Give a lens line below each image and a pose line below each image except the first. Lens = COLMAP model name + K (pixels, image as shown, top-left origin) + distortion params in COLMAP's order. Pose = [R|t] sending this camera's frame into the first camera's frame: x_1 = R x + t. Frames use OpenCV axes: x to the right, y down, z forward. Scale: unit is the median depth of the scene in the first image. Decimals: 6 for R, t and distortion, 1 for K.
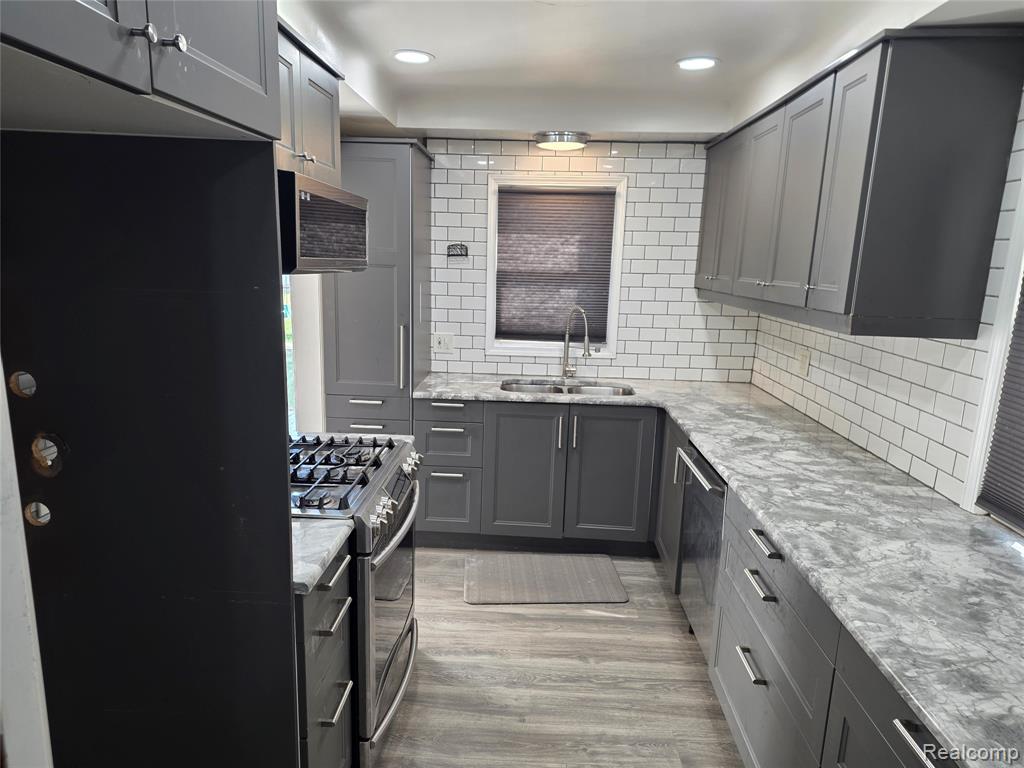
lens RADIAL K [[678.3, 0, 512.0], [0, 678.3, 384.0], [0, 0, 1]] dist [0.106437, -0.114142]
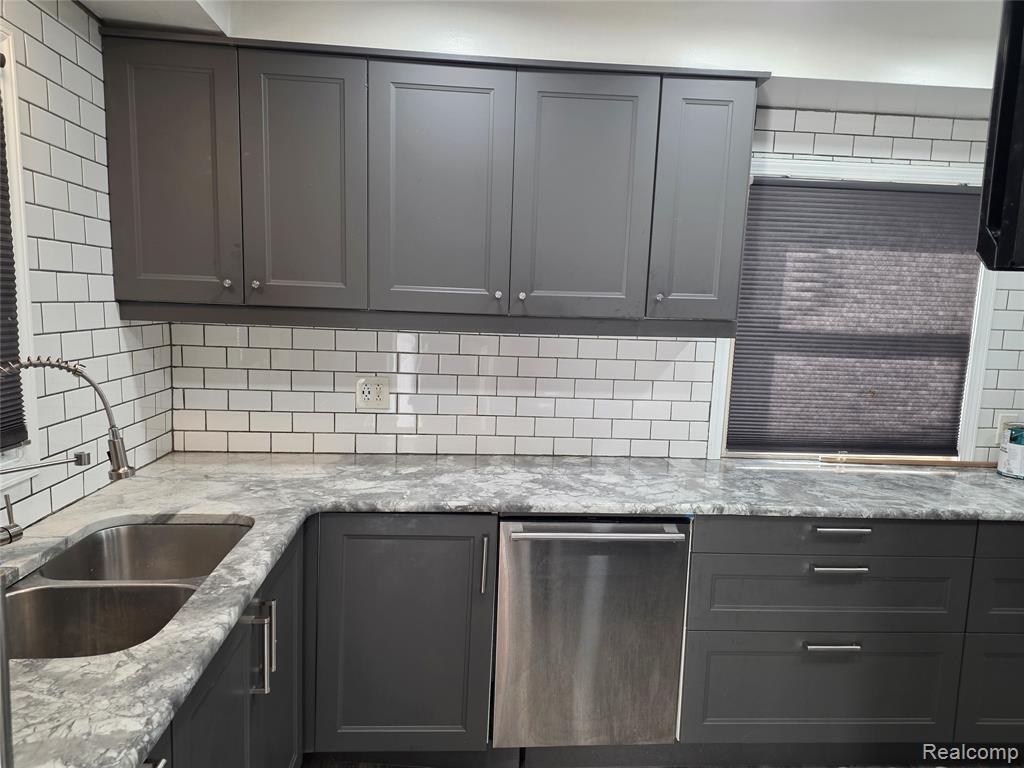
lens RADIAL K [[678.3, 0, 512.0], [0, 678.3, 384.0], [0, 0, 1]] dist [0.106437, -0.114142]
pose [[-0.113398, -0.151839, 0.981879, -0.456536], [0.147676, 0.974700, 0.167784, -0.188807], [-0.982513, 0.164026, -0.088106, 1.168499]]
